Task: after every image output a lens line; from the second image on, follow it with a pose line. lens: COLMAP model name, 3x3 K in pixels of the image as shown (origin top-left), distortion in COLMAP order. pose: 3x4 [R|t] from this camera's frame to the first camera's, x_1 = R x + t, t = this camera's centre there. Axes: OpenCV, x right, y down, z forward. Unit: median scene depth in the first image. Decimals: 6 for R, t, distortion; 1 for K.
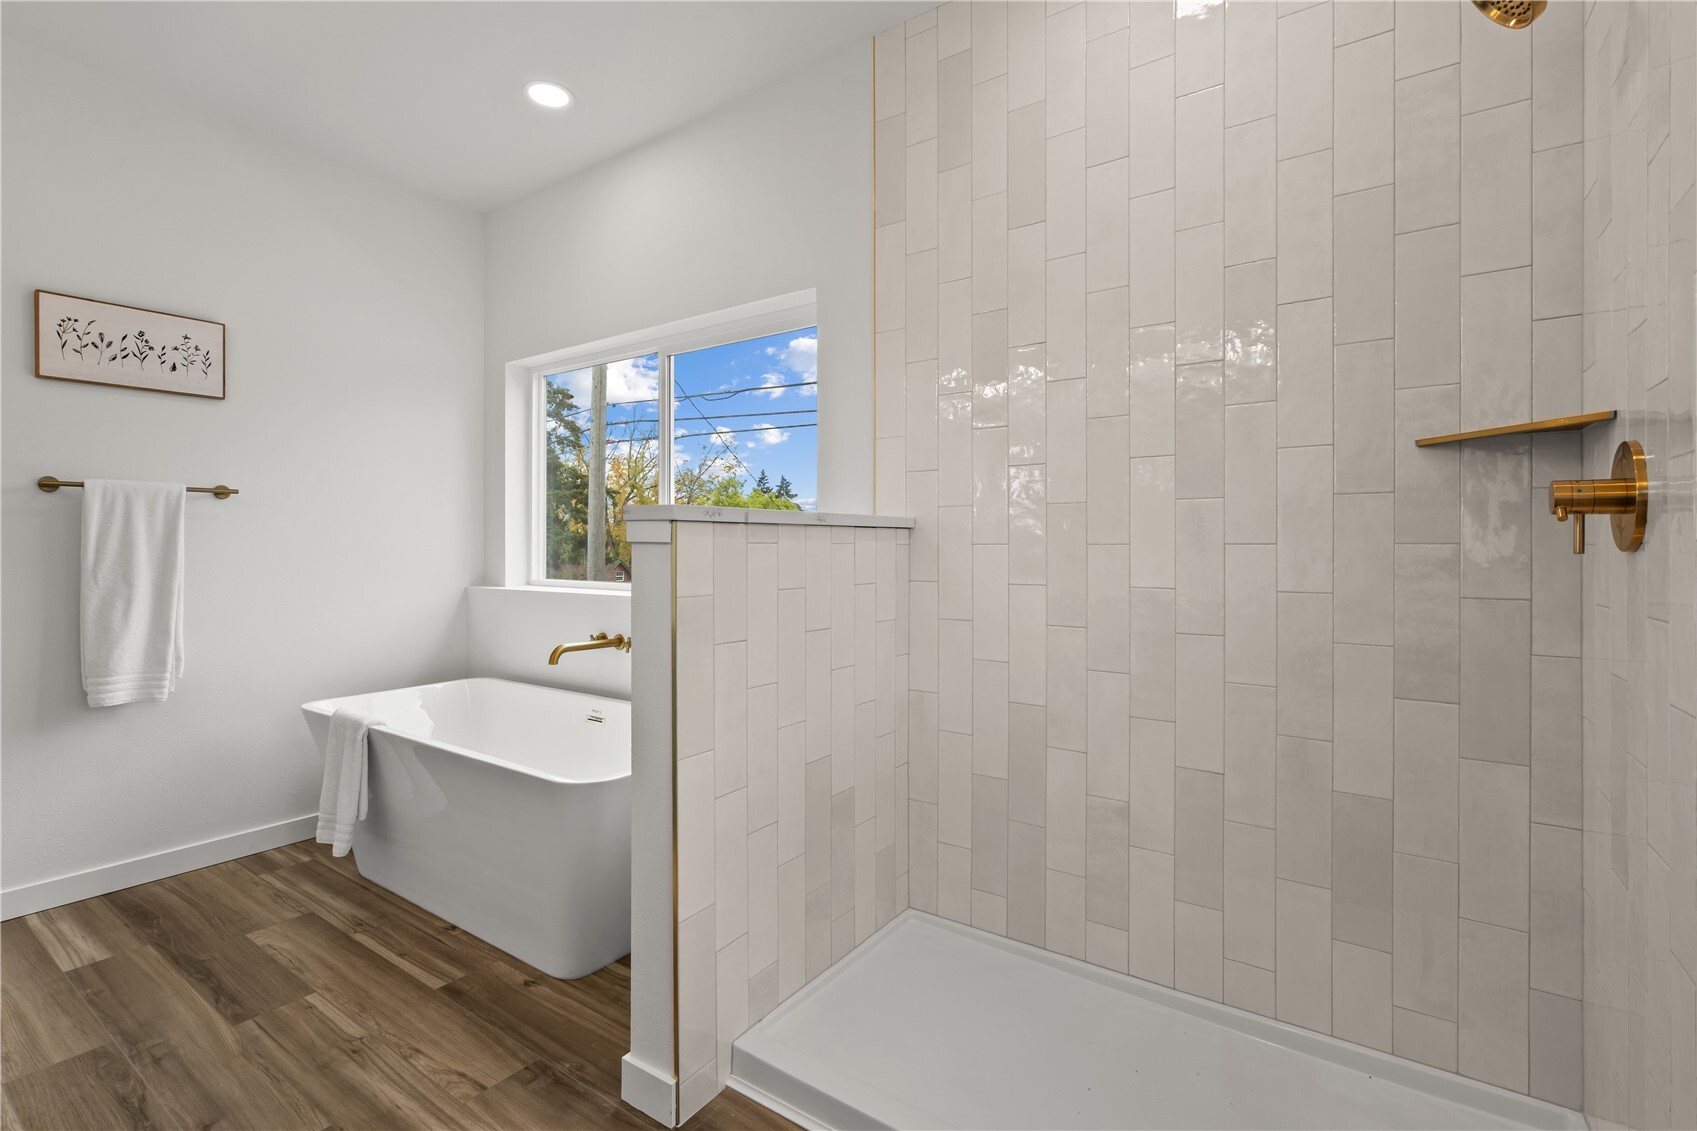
lens RADIAL K [[779.9, 0, 837.6], [0, 779.9, 561.7], [0, 0, 1]] dist [-0.002117, 0.000630]
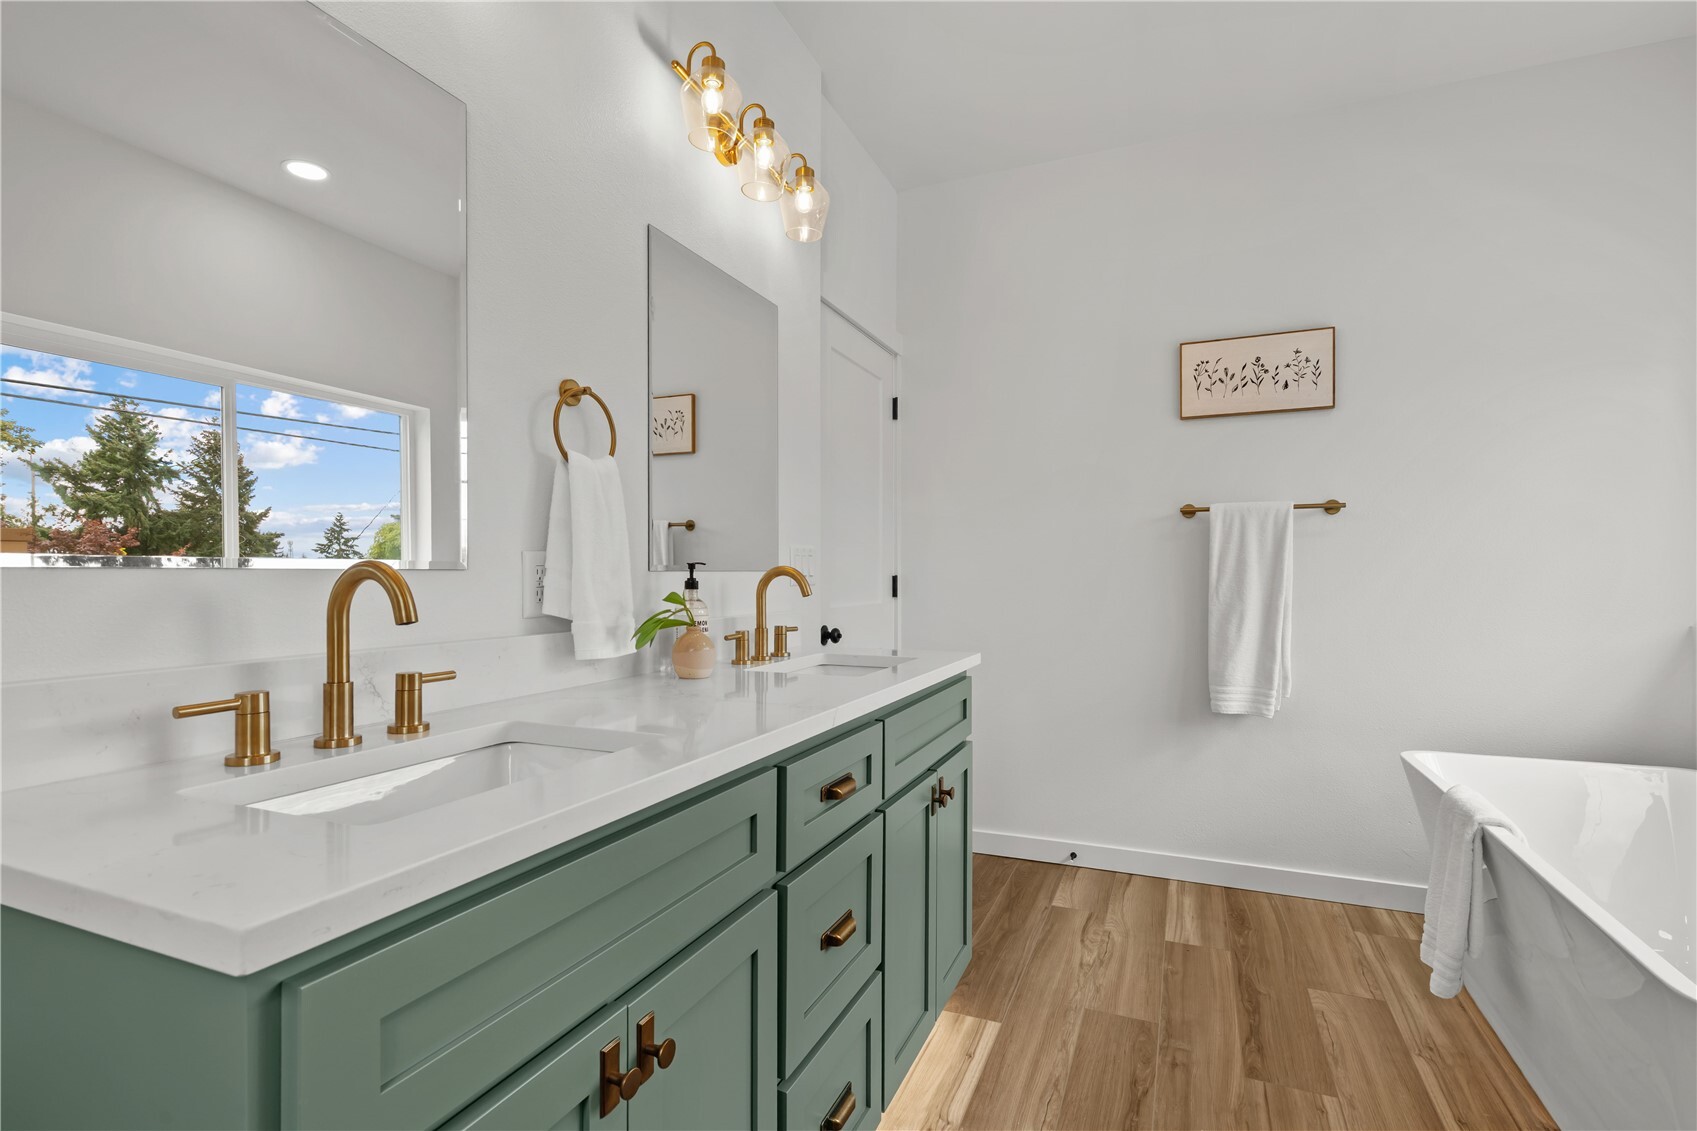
lens RADIAL K [[817.7, 0, 841.3], [0, 817.7, 579.6], [0, 0, 1]] dist [0.000167, 0.000506]
pose [[0.206947, 0.008520, -0.978315, 0.058597], [-0.018128, 0.999824, 0.004873, 0.004673], [0.978184, 0.016727, 0.207065, 0.246793]]
